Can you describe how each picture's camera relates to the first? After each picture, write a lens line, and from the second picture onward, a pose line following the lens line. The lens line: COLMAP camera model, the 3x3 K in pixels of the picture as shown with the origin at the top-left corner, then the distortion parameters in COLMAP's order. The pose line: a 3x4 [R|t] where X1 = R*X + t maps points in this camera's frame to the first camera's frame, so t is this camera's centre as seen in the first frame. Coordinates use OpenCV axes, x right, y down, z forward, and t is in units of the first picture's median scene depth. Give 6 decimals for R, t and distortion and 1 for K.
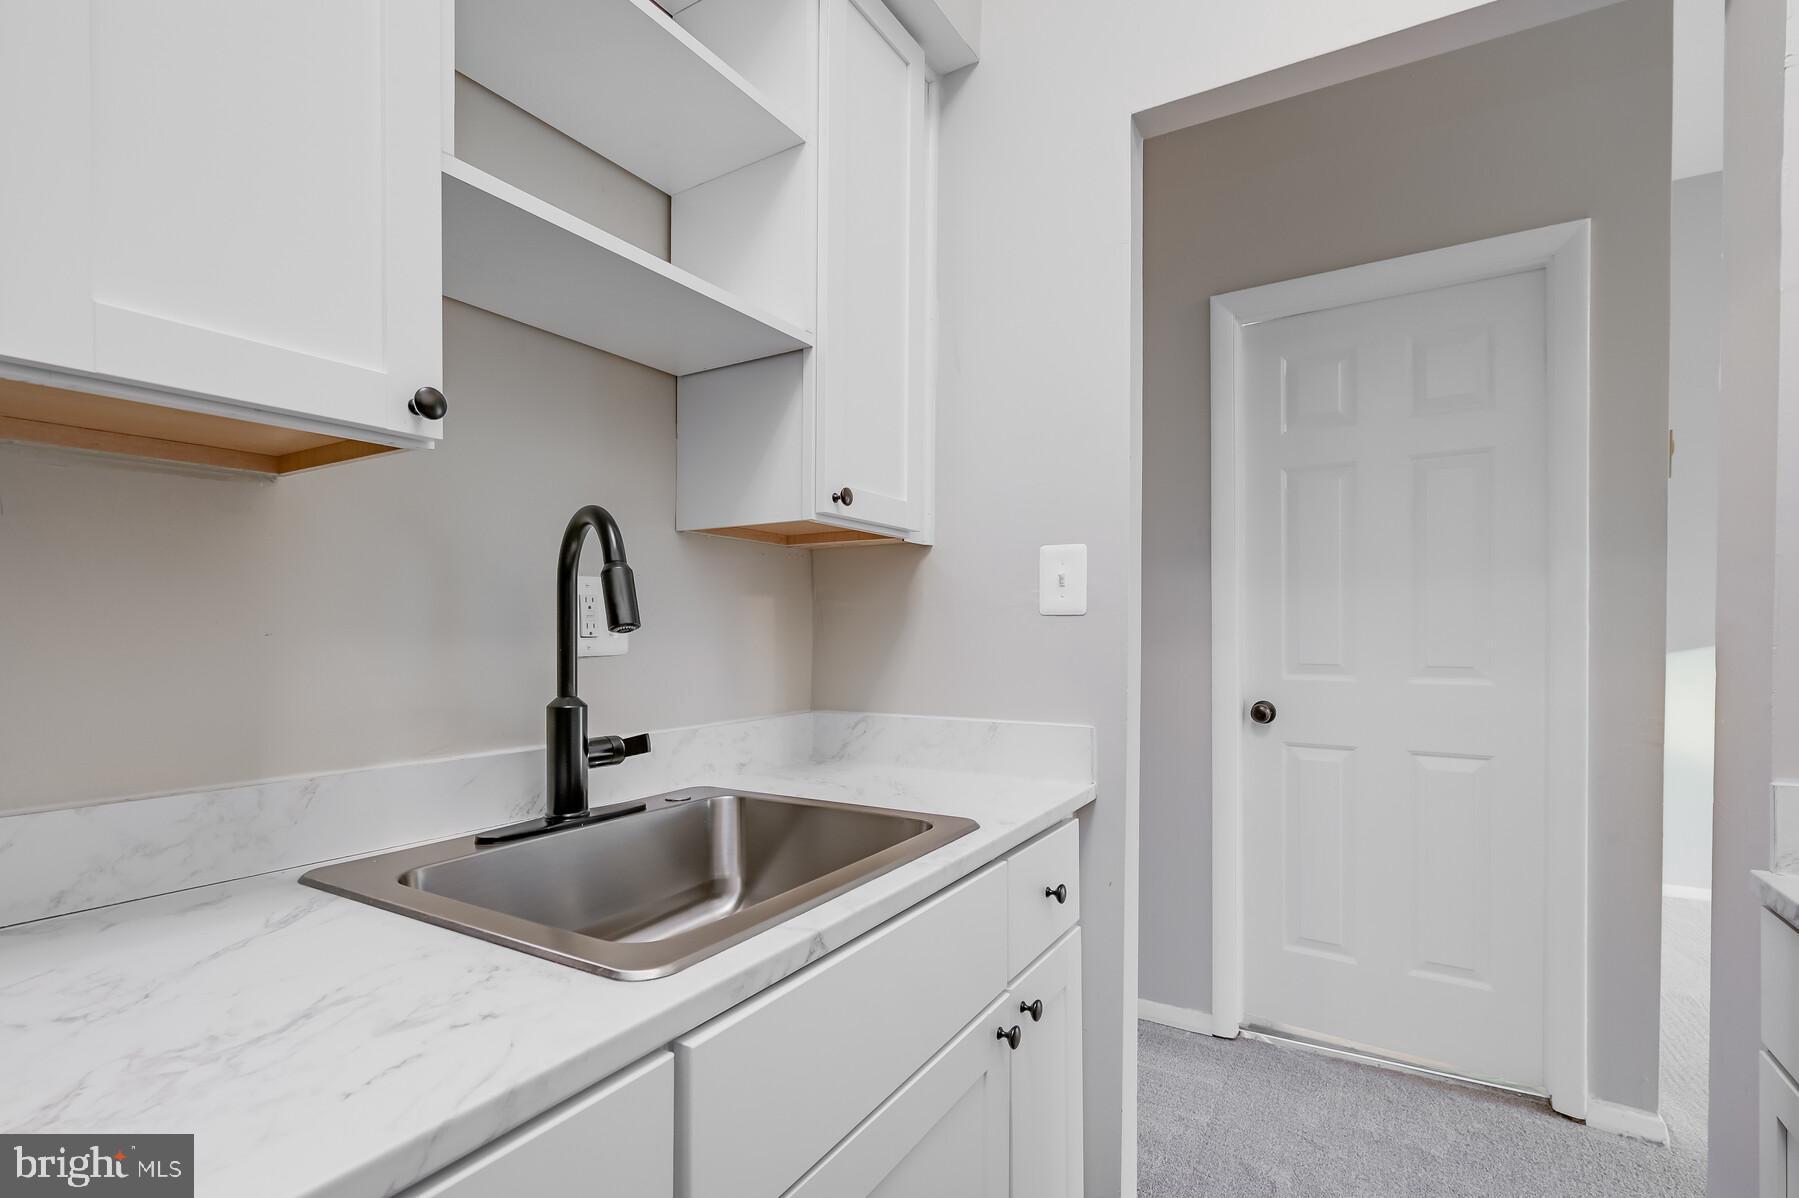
lens RADIAL K [[816.0, 0, 897.8], [0, 816.0, 602.5], [0, 0, 1]] dist [-0.000838, 0.000203]
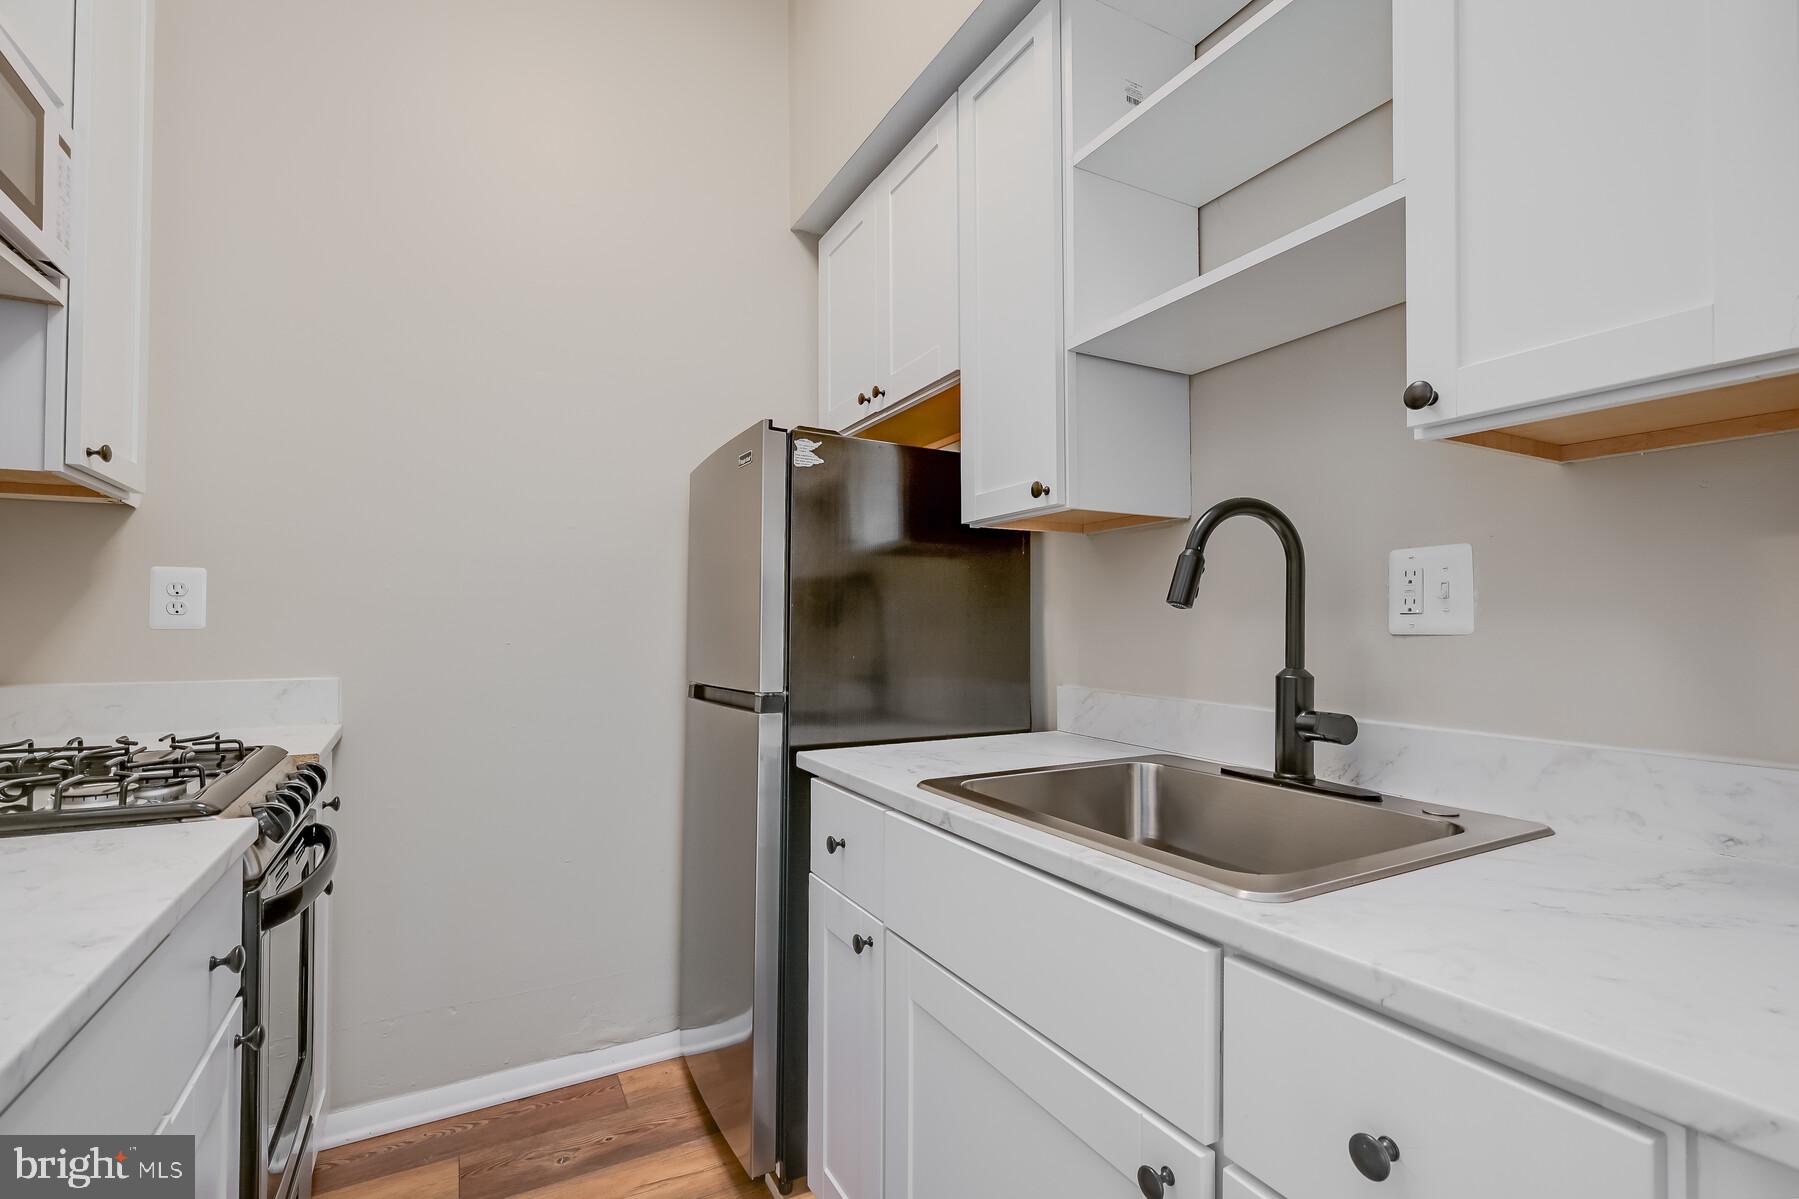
lens RADIAL K [[826.5, 0, 899.5], [0, 826.5, 599.5], [0, 0, 1]] dist [-0.001233, 0.000263]
pose [[-0.493431, -0.022006, -0.869507, 0.832659], [0.034585, 0.998393, -0.044894, 0.056263], [0.869097, -0.052224, -0.491877, 1.117044]]
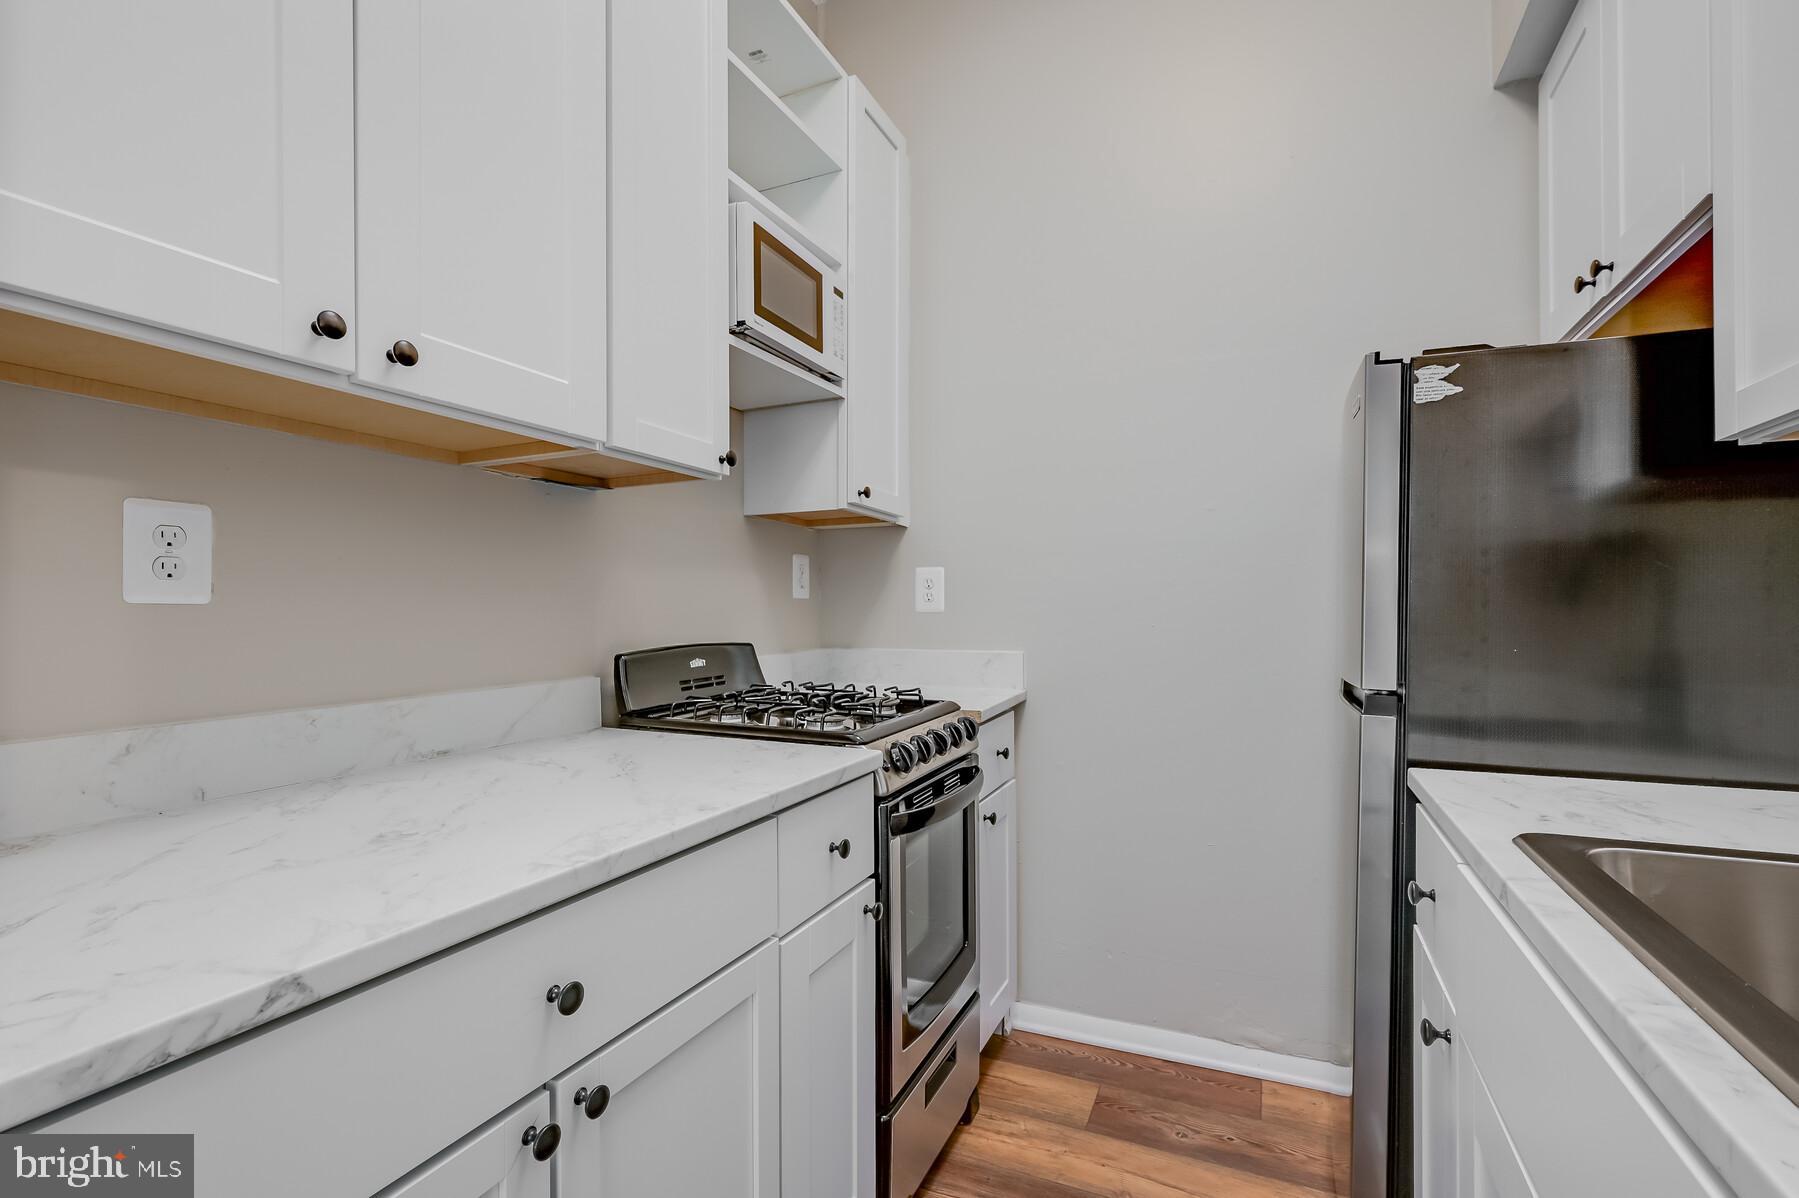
lens RADIAL K [[816.0, 0, 897.8], [0, 816.0, 602.5], [0, 0, 1]] dist [-0.000838, 0.000203]
pose [[-0.991795, 0.007535, -0.127614, 0.504608], [0.013482, 0.998860, -0.045799, 0.065844], [0.127124, -0.047144, -0.990766, 1.267050]]
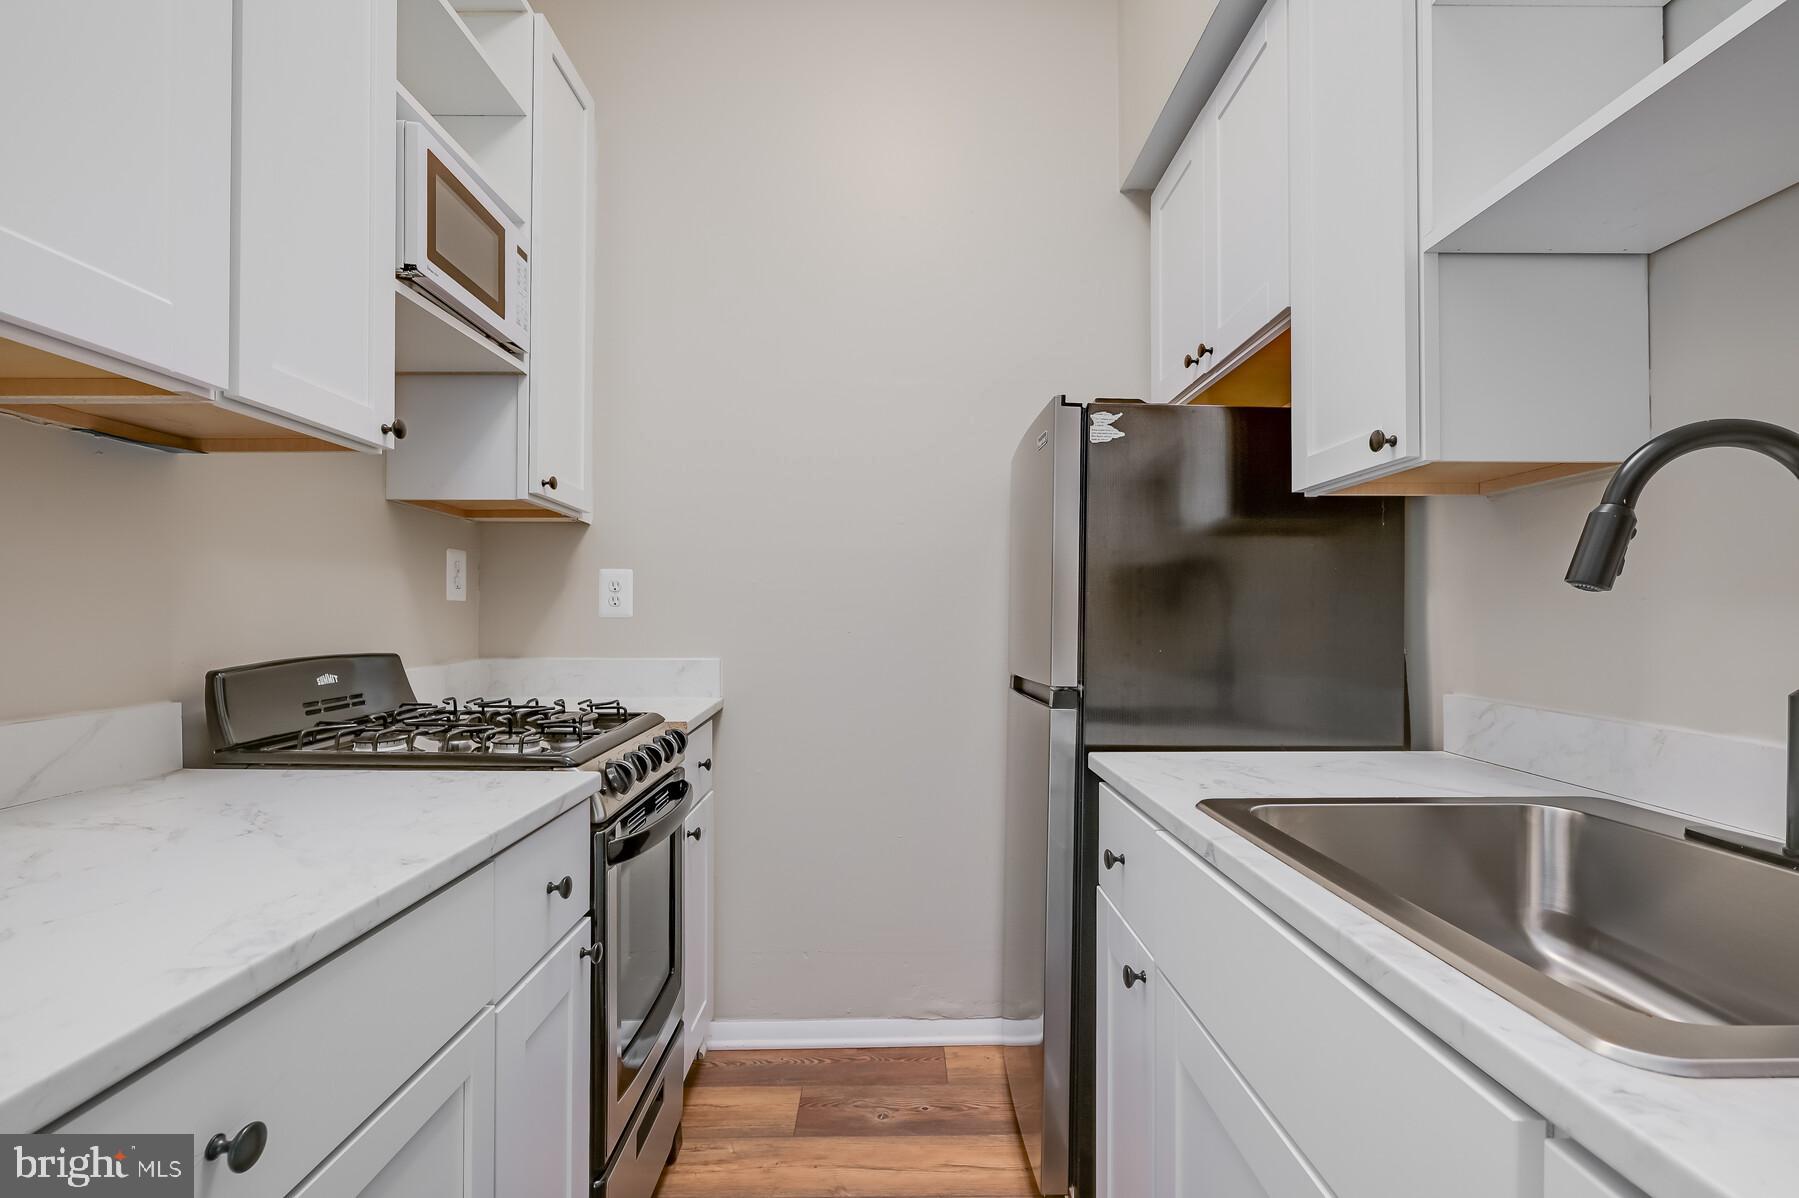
lens RADIAL K [[811.5, 0, 900.0], [0, 811.5, 602.7], [0, 0, 1]] dist [-0.001329, 0.000227]
pose [[-0.842925, -0.005149, -0.538006, 0.625333], [0.022140, 0.998775, -0.044247, 0.061324], [0.537575, -0.049208, -0.841779, 1.184575]]
